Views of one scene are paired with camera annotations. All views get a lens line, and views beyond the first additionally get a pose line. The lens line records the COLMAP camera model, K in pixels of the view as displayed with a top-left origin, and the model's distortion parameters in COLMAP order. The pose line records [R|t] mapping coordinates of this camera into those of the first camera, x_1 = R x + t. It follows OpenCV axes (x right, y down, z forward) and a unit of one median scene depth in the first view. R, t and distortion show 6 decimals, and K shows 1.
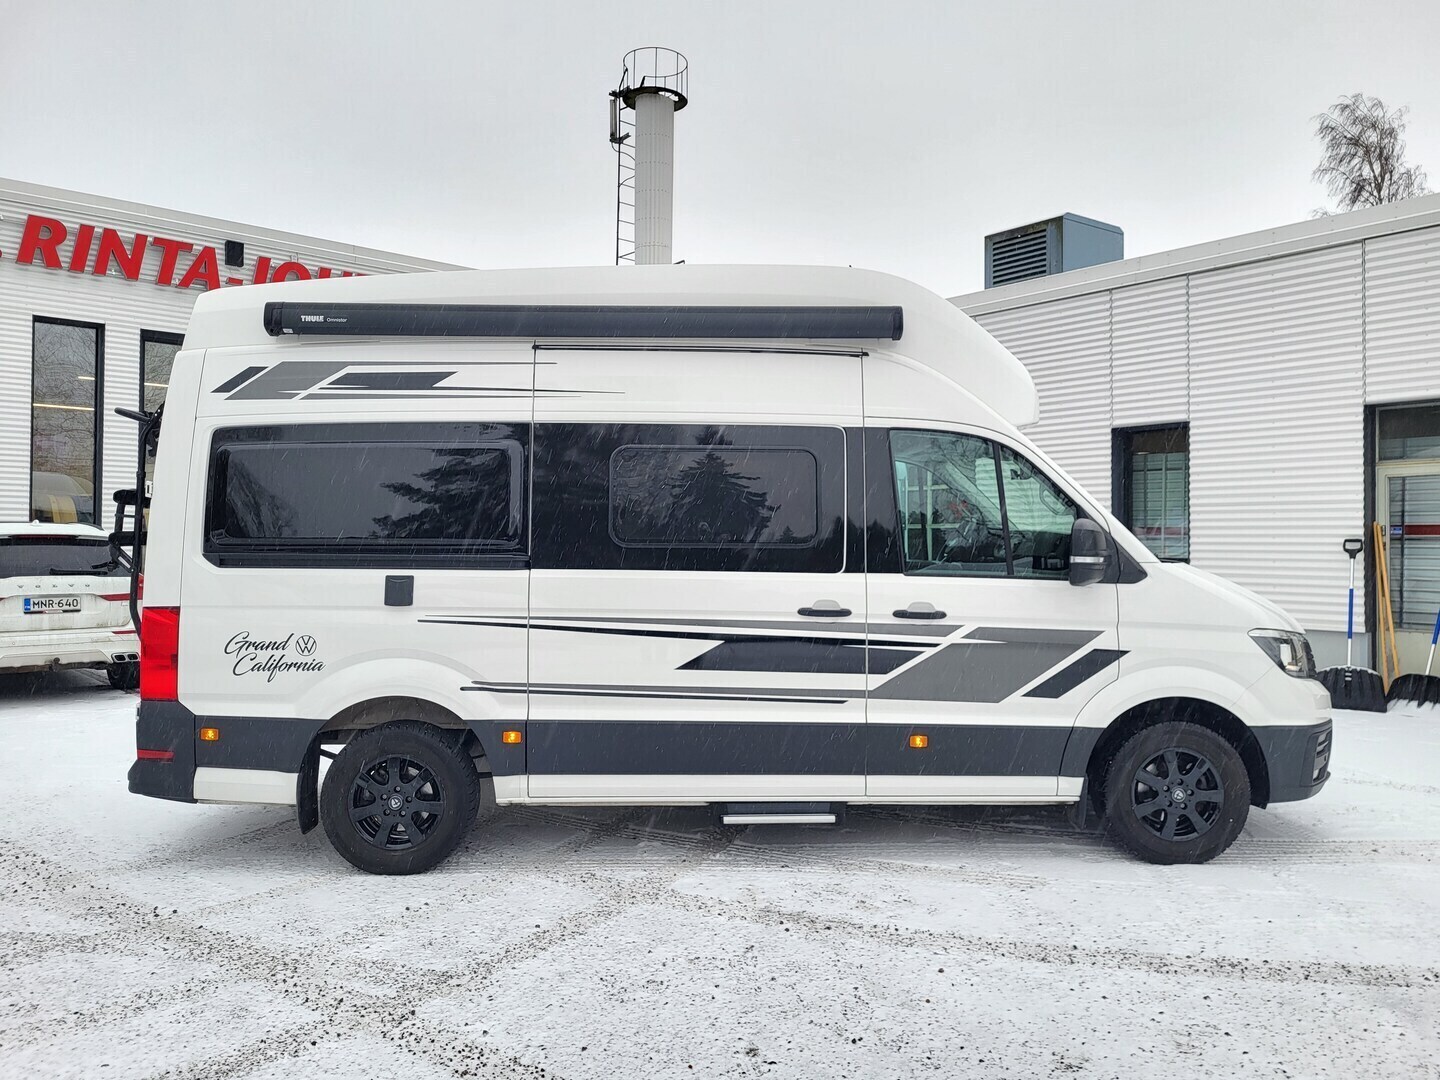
lens RADIAL K [[1077.8, 0, 735.7], [0, 1077.8, 539.2], [0, 0, 1]] dist [0.039310, -0.028793]
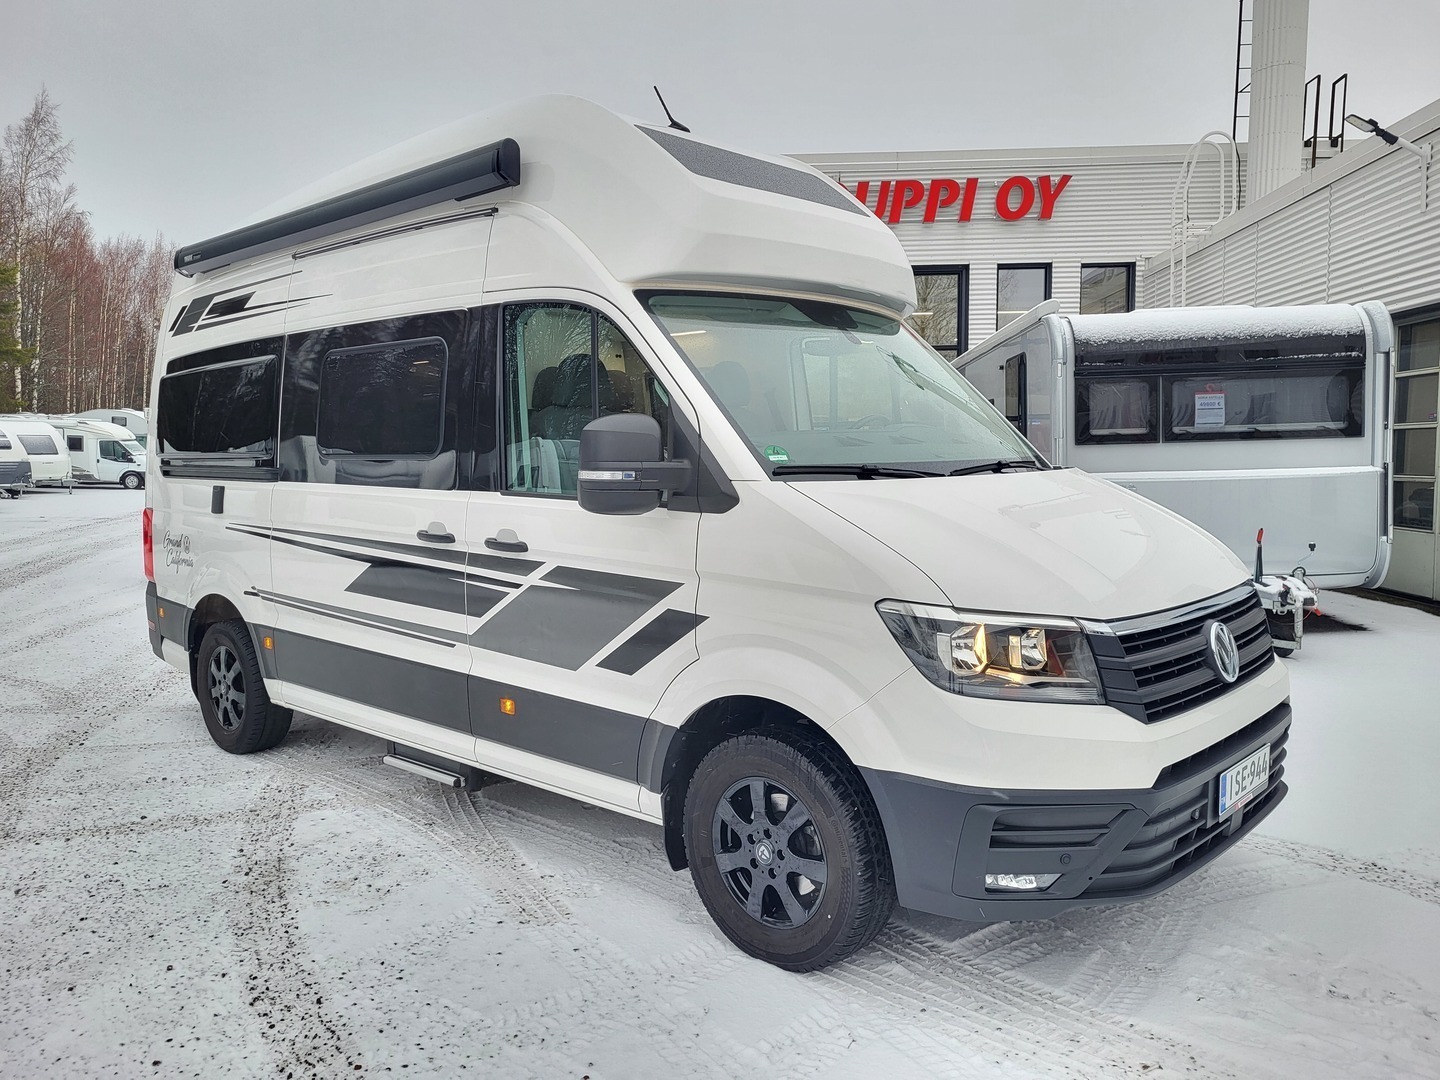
lens RADIAL K [[1077.8, 0, 727.2], [0, 1077.8, 536.3], [0, 0, 1]] dist [0.039310, -0.028793]
pose [[0.723927, 0.044227, -0.688458, 0.817281], [0.006981, 0.997422, 0.071415, 0.009371], [0.689841, -0.056506, 0.721752, 0.550308]]
